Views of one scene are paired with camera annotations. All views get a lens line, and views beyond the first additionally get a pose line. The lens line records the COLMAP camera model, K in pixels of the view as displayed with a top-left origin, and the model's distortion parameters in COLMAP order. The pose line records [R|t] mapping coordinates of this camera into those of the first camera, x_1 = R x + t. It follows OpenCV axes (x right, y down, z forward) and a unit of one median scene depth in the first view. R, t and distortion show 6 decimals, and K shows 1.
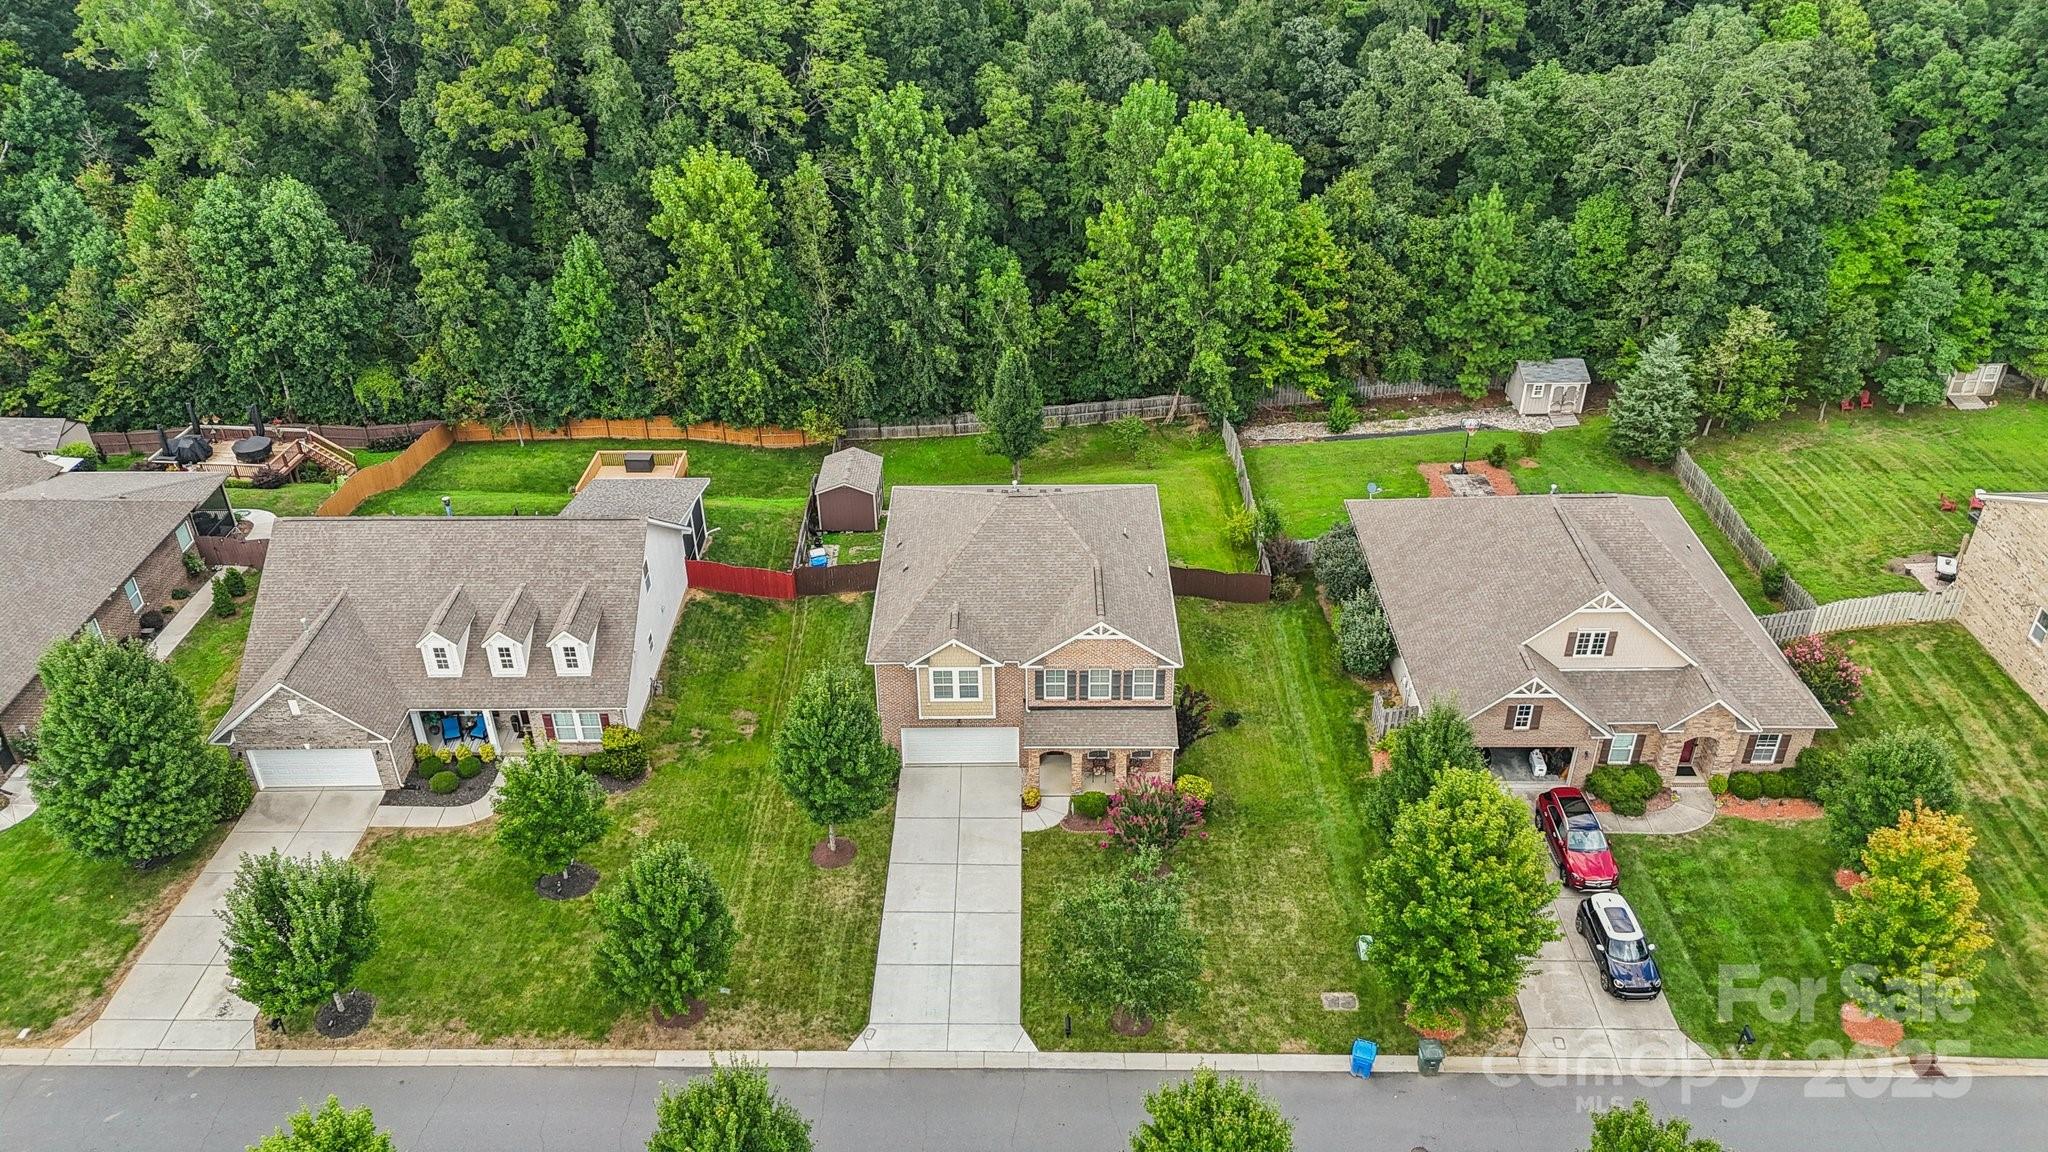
lens RADIAL K [[1550.1, 0, 1022.2], [0, 1550.1, 575.1], [0, 0, 1]] dist [0.012509, -0.003402]
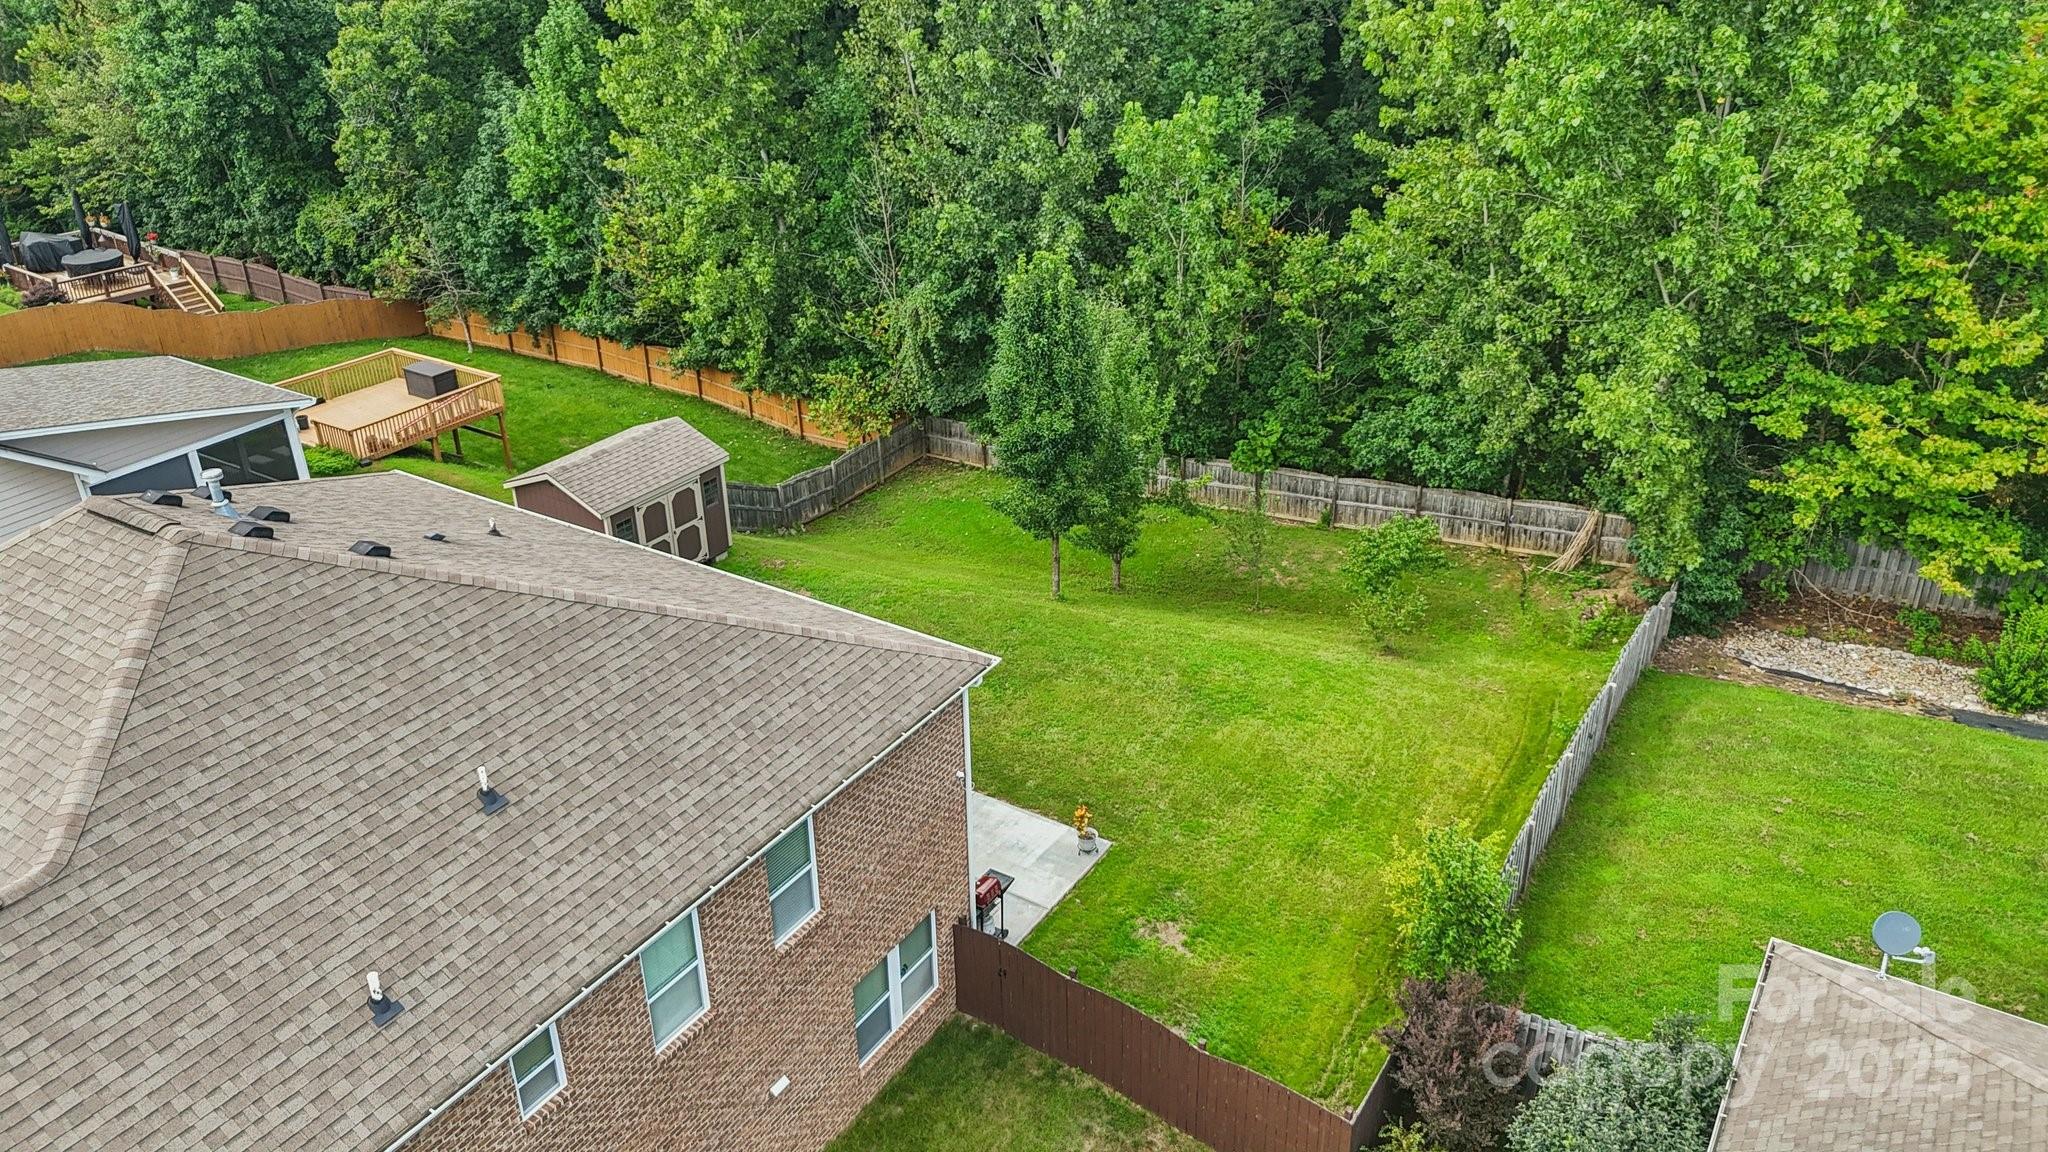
lens RADIAL K [[1550.1, 0, 1035.7], [0, 1550.1, 572.7], [0, 0, 1]] dist [0.012509, -0.003402]
pose [[0.850202, 0.239745, -0.468699, 0.206573], [-0.272823, 0.962060, -0.002786, -0.072056], [0.450249, 0.130240, 0.883353, 0.705150]]
